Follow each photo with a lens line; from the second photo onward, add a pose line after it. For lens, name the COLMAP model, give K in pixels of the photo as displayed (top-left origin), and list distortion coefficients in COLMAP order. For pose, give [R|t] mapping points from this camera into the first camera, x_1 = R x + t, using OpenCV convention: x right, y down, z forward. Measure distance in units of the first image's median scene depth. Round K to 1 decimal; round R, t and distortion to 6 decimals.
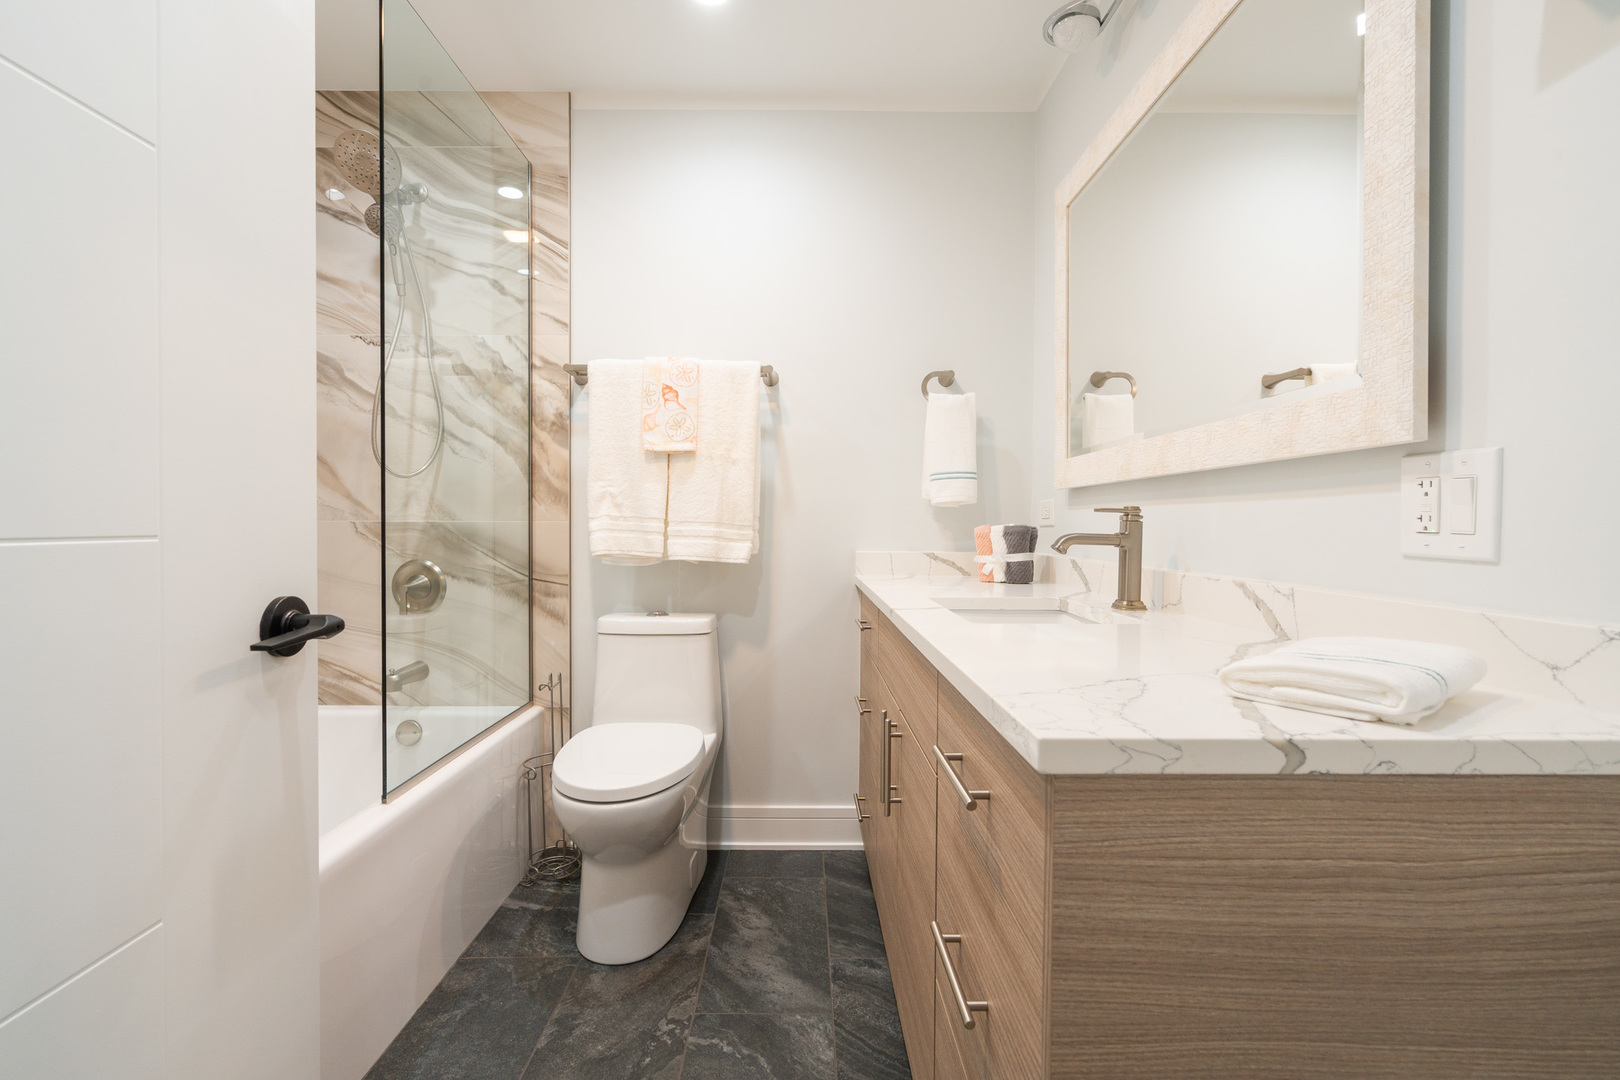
lens RADIAL K [[727.0, 0, 808.4], [0, 727.0, 535.4], [0, 0, 1]] dist [-0.004295, 0.001224]
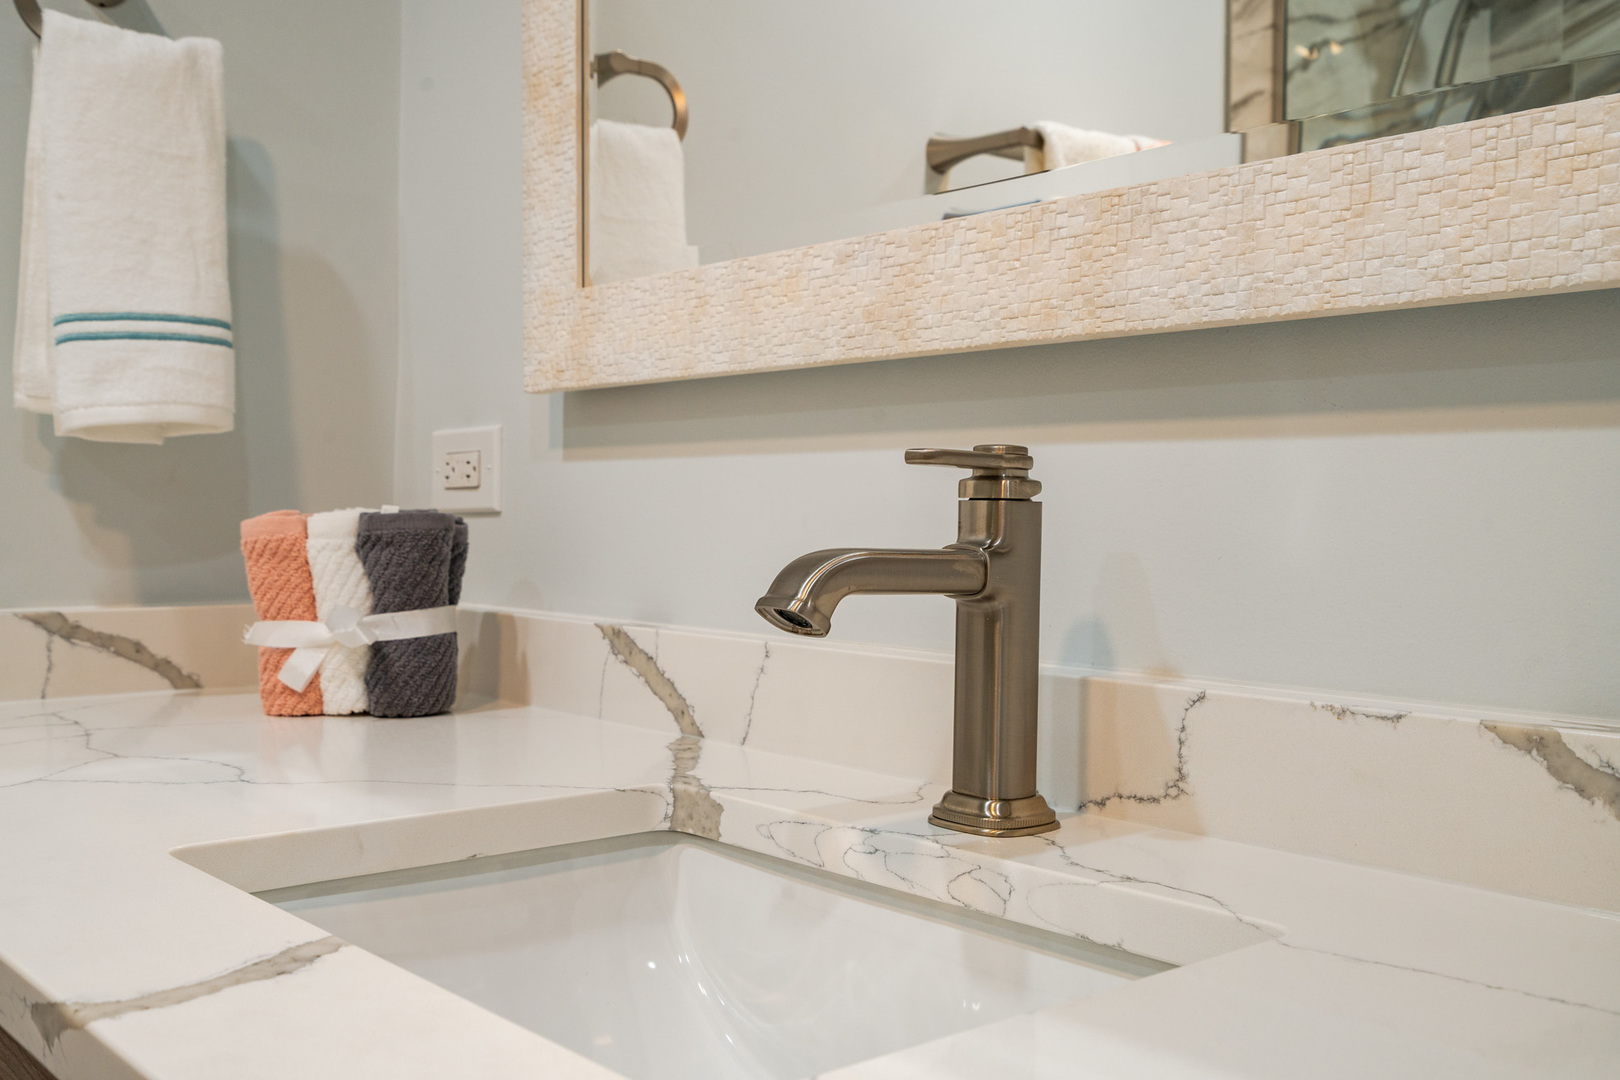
lens RADIAL K [[1581.7, 0, 810.0], [0, 1581.7, 540.0], [0, 0, 1]] dist [-0.011388, -0.020636]
pose [[0.764843, -0.011402, 0.644116, 0.009173], [0.006309, 0.999928, 0.010209, -0.008036], [-0.644186, -0.003744, 0.764860, 0.419356]]
